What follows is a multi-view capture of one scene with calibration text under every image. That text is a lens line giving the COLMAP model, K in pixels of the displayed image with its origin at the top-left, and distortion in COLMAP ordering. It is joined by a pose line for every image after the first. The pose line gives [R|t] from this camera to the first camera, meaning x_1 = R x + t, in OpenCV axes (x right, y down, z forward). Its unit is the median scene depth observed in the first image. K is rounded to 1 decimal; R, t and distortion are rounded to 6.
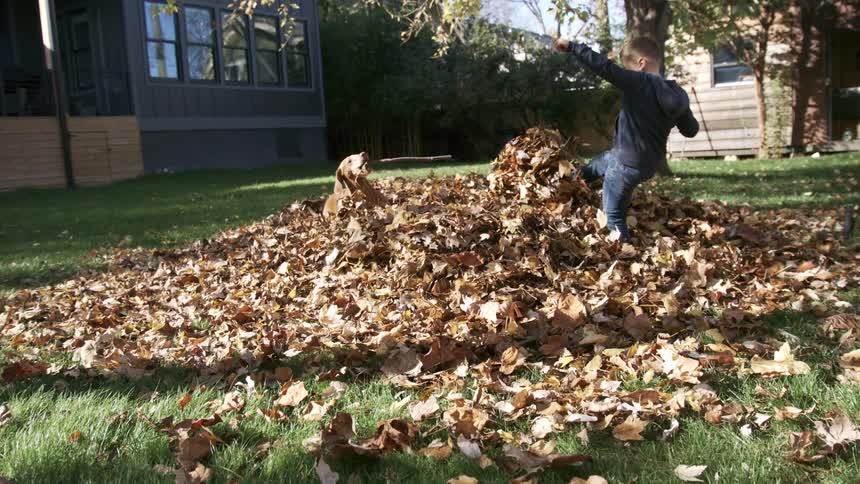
lens RADIAL K [[729.2, 0, 438.7], [0, 729.2, 243.3], [0, 0, 1]] dist [-0.091038, 0.075334]
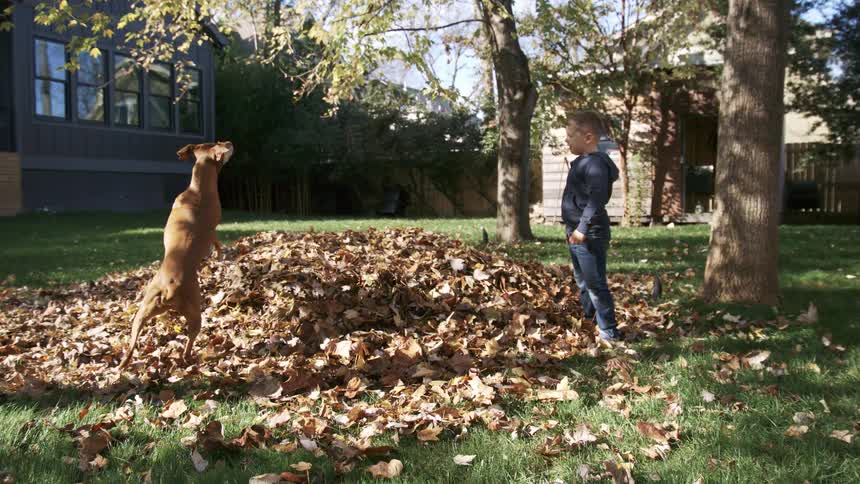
lens RADIAL K [[729.2, 0, 438.7], [0, 729.2, 243.3], [0, 0, 1]] dist [-0.091038, 0.075334]
pose [[0.987801, 0.043770, 0.149442, 0.031681], [-0.032778, 0.996627, -0.075236, 0.001914], [-0.152231, 0.069420, 0.985904, -0.193475]]
